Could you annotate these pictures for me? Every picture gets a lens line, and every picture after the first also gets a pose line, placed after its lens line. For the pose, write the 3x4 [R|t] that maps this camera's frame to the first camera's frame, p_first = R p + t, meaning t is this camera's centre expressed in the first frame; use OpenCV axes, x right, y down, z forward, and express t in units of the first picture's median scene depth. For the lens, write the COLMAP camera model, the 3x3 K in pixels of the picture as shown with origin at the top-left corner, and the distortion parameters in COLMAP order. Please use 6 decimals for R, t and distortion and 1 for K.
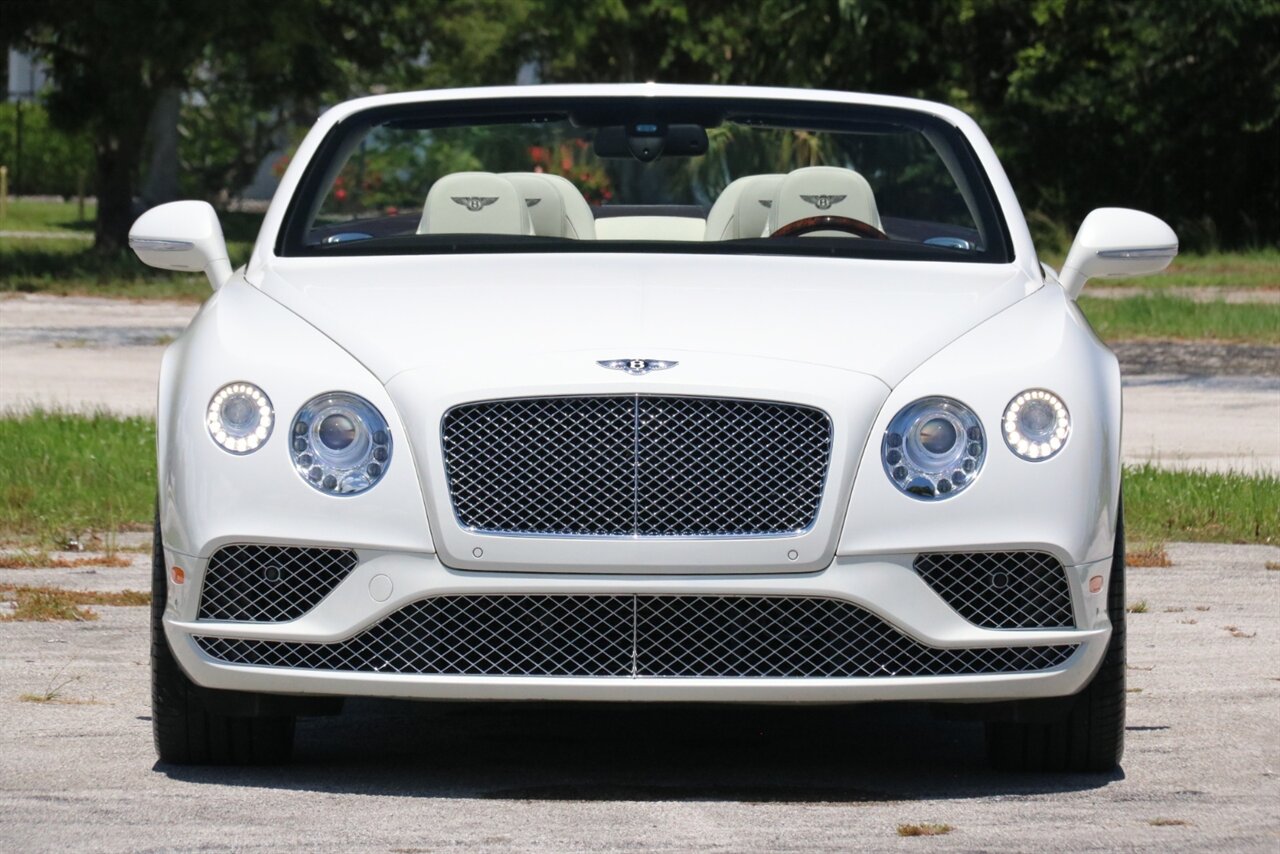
lens RADIAL K [[9384.3, 0, 640.0], [0, 9384.3, 427.0], [0, 0, 1]] dist [0.143092, -74.827161]
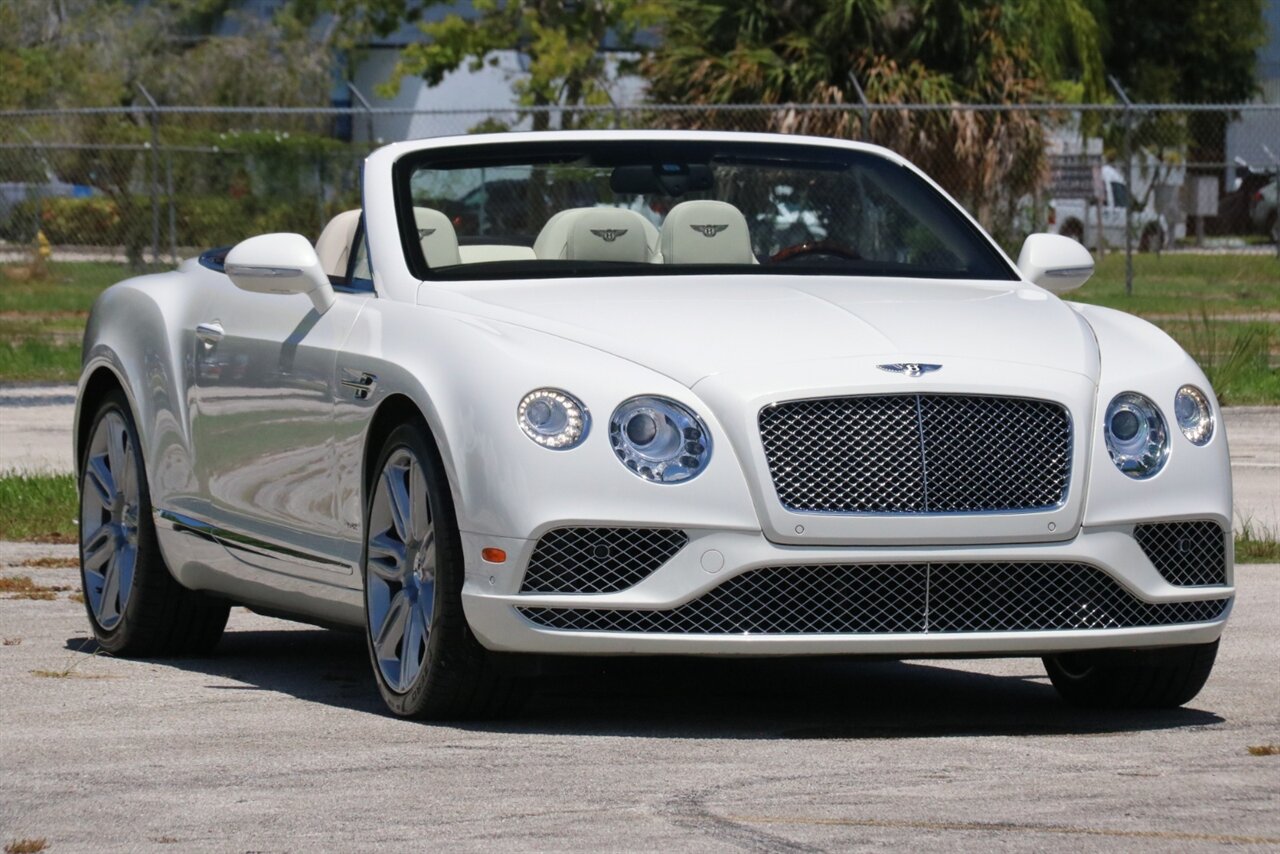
lens RADIAL K [[9384.3, 0, 640.0], [0, 9384.3, 427.0], [0, 0, 1]] dist [0.143092, -74.827161]
pose [[0.951128, -0.014923, 0.308437, -0.394785], [0.015980, 0.999872, -0.000901, 0.001282], [-0.308384, 0.005786, 0.951244, -0.111343]]
